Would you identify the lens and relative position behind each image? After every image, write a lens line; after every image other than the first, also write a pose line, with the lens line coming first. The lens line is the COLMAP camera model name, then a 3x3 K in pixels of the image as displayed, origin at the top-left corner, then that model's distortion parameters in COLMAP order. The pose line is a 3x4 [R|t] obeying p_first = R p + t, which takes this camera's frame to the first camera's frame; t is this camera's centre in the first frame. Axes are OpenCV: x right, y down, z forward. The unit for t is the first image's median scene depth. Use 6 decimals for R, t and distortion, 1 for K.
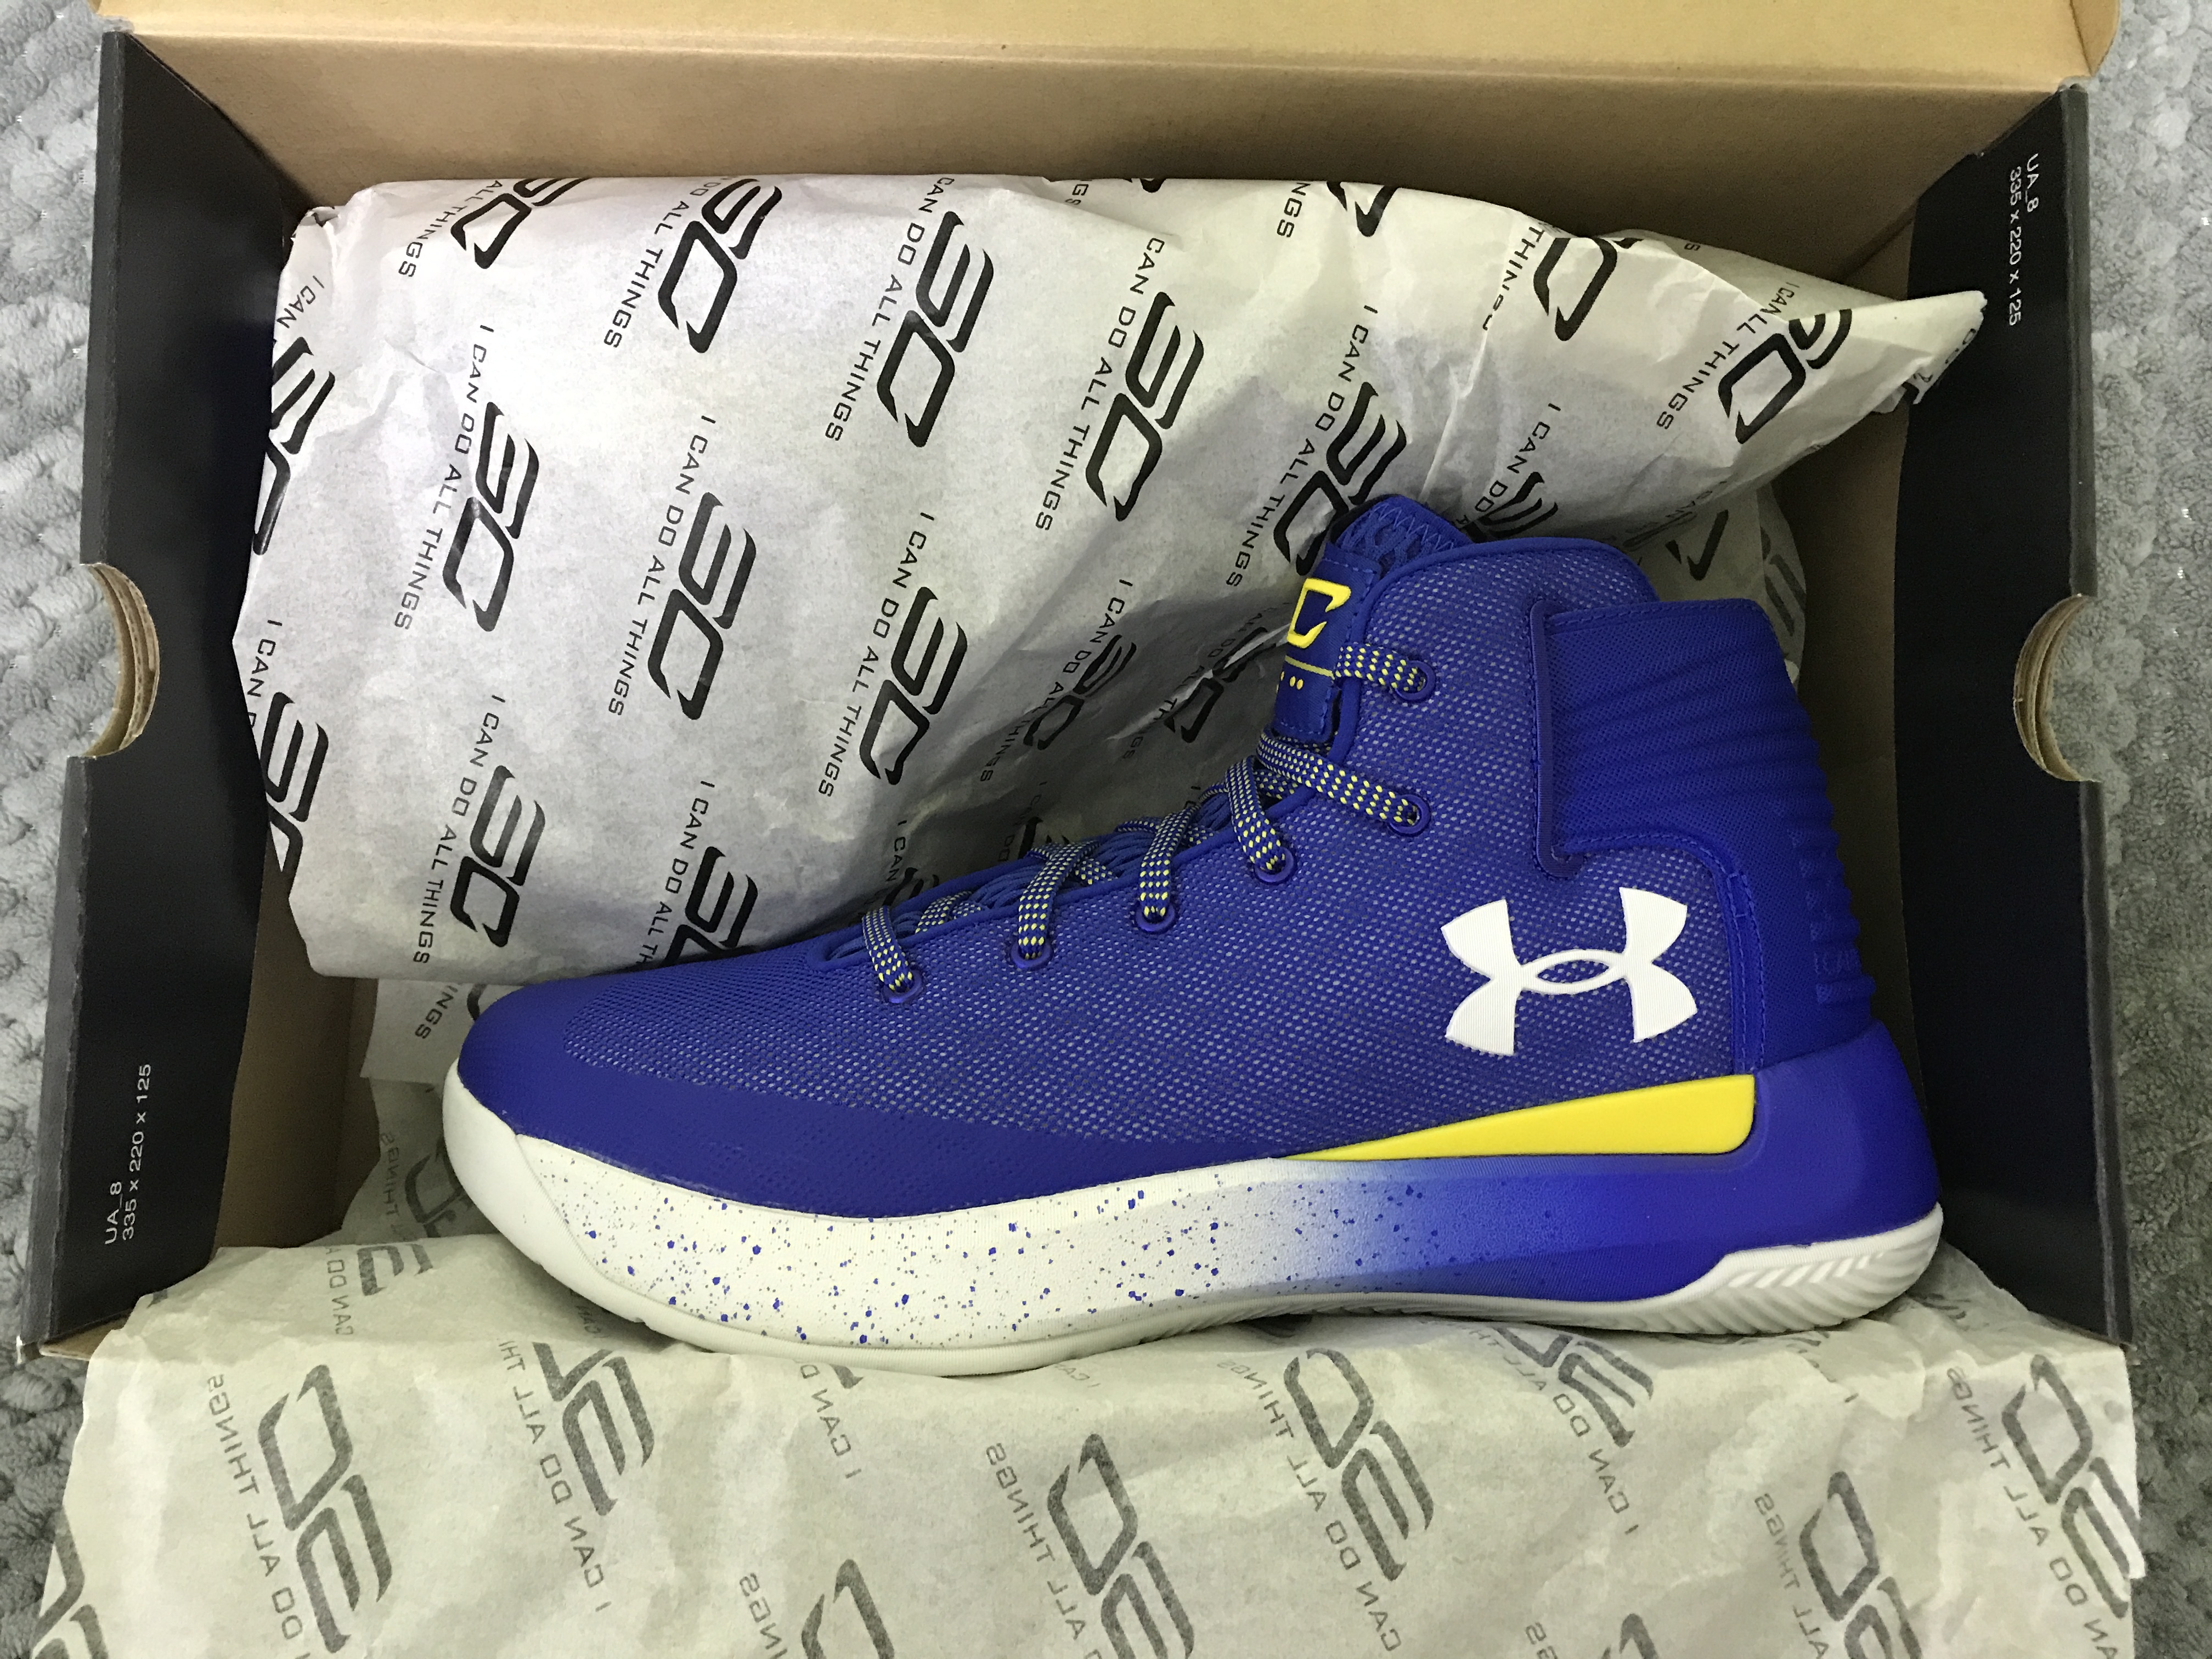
lens RADIAL K [[1813.8, 0, 1099.8], [0, 1813.8, 824.1], [0, 0, 1]] dist [-0.006465, 0.018954]
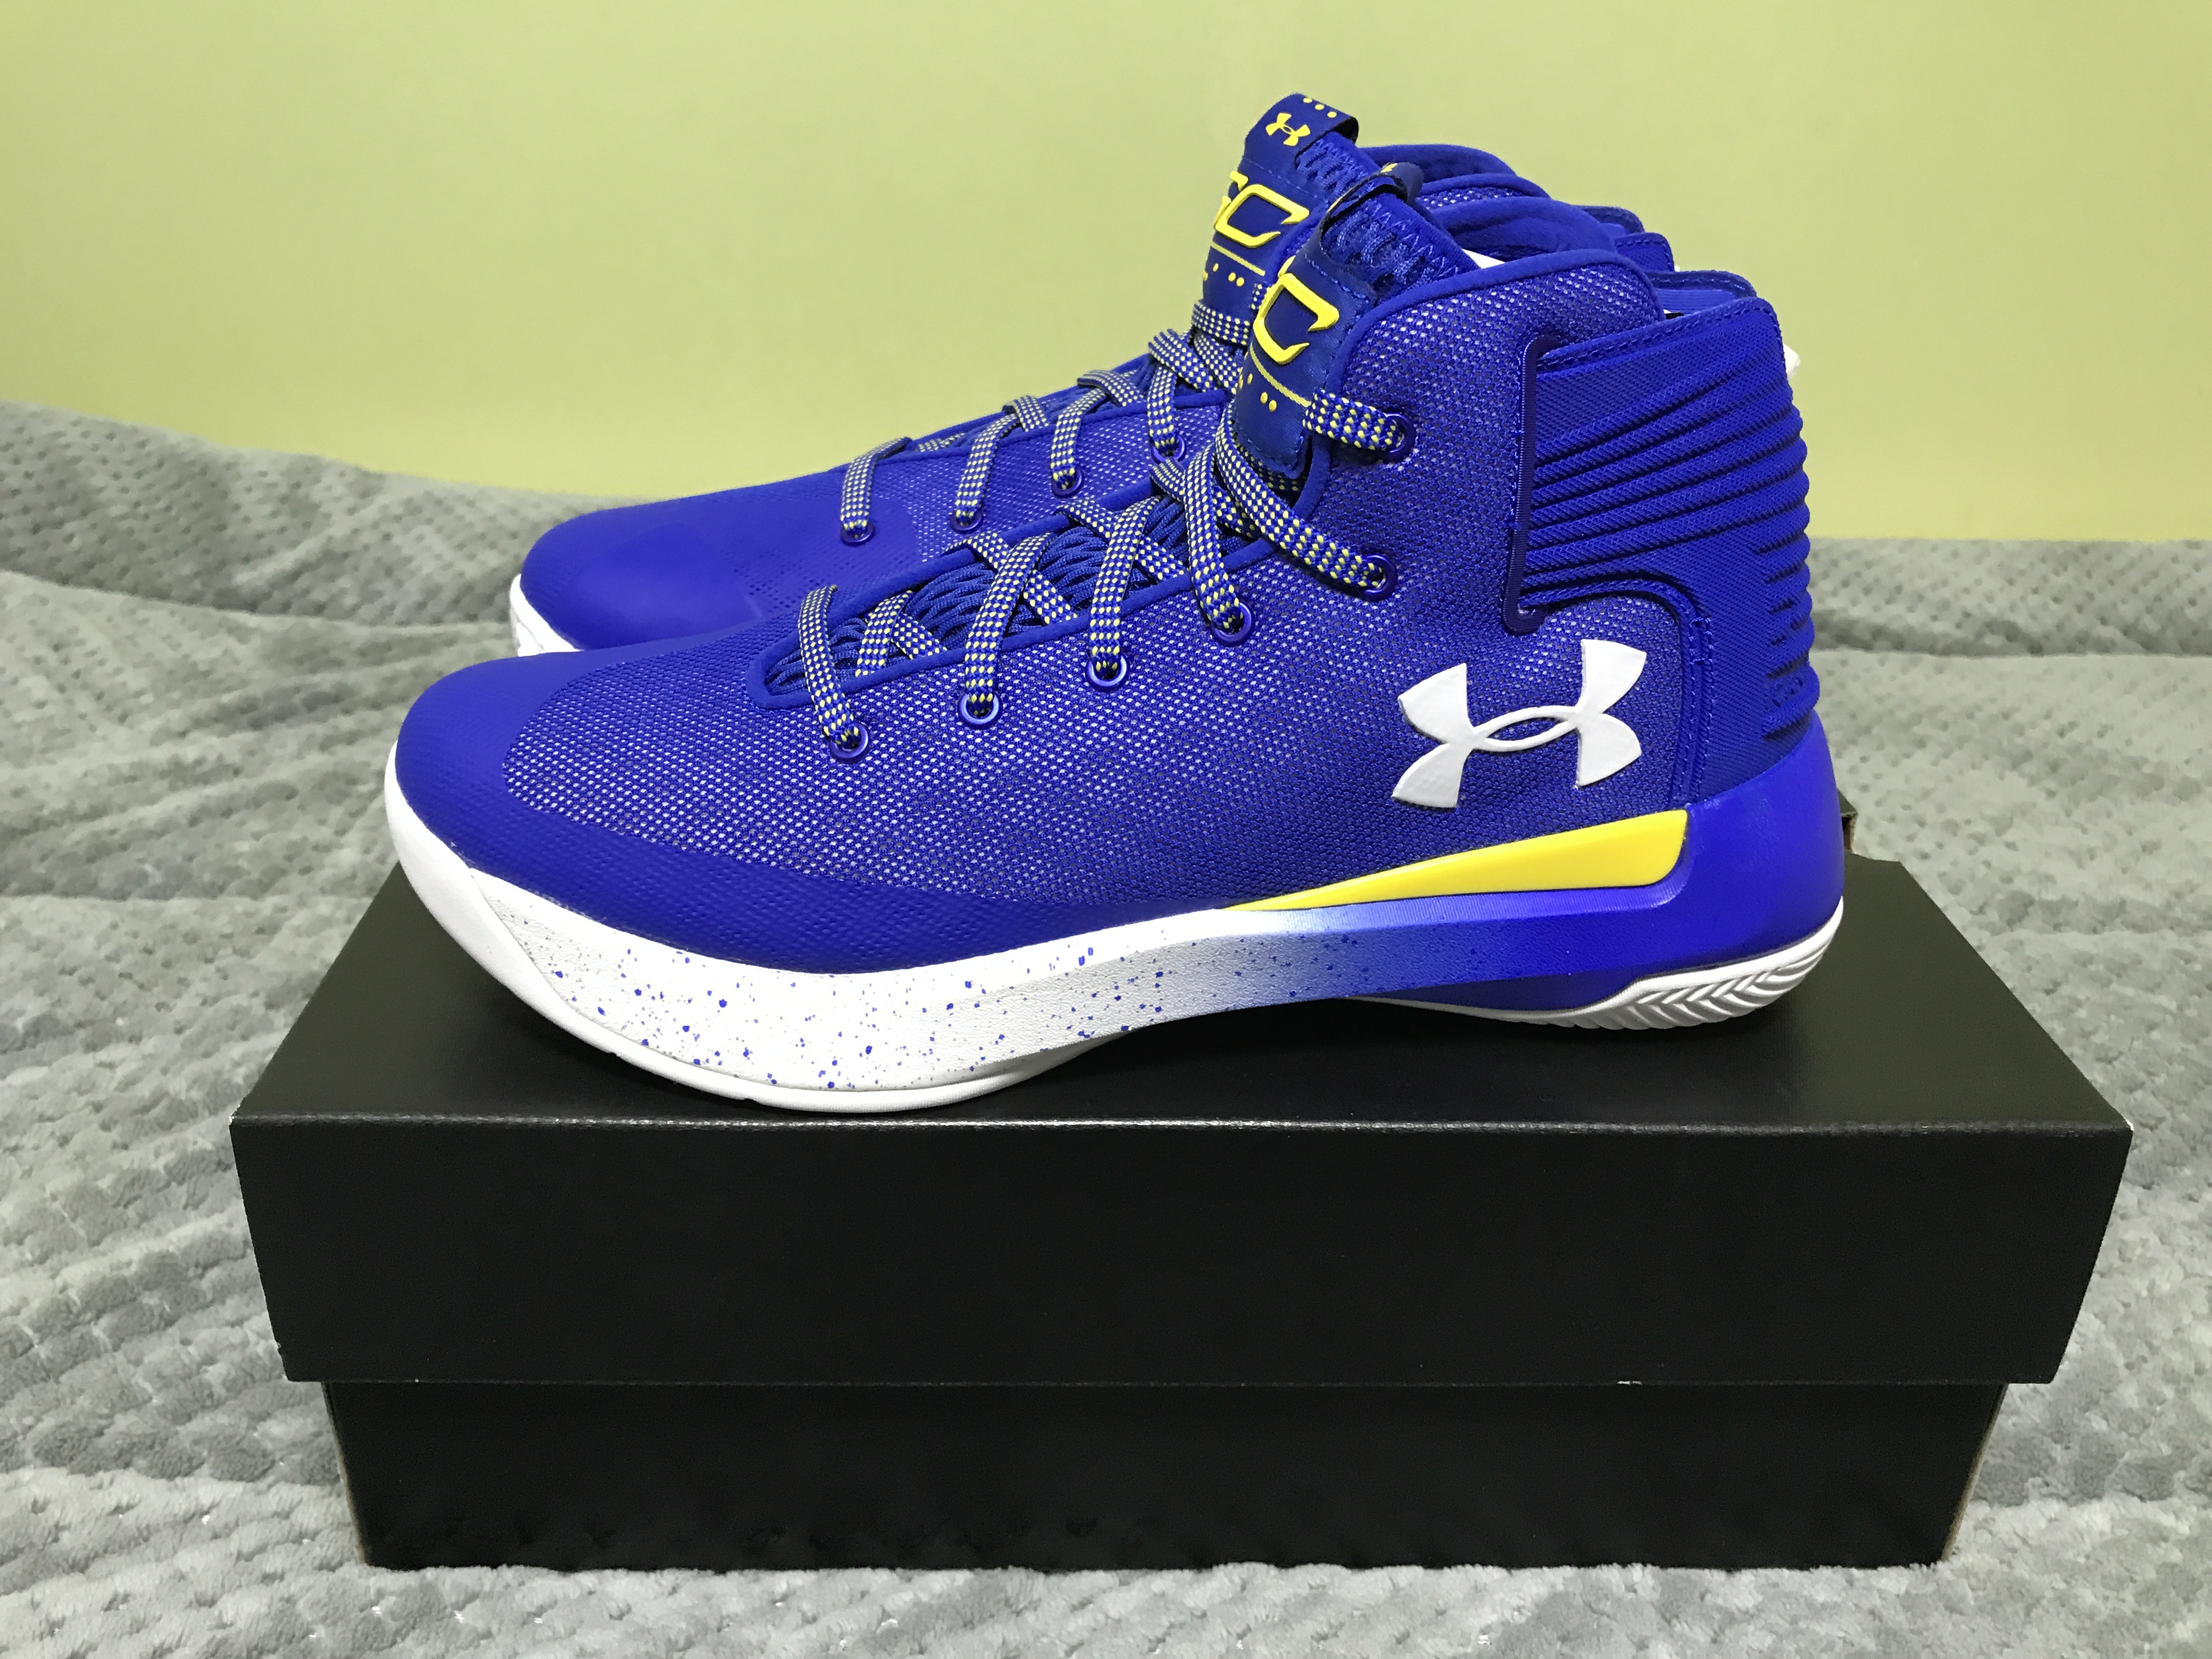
lens RADIAL K [[1842.2, 0, 1106.0], [0, 1842.2, 829.5], [0, 0, 1]] dist [0.009336, -0.007198]
pose [[0.998563, -0.007185, 0.053110, -0.023501], [-0.017160, 0.895939, 0.443846, -0.316557], [-0.050773, -0.444119, 0.894528, 0.079874]]
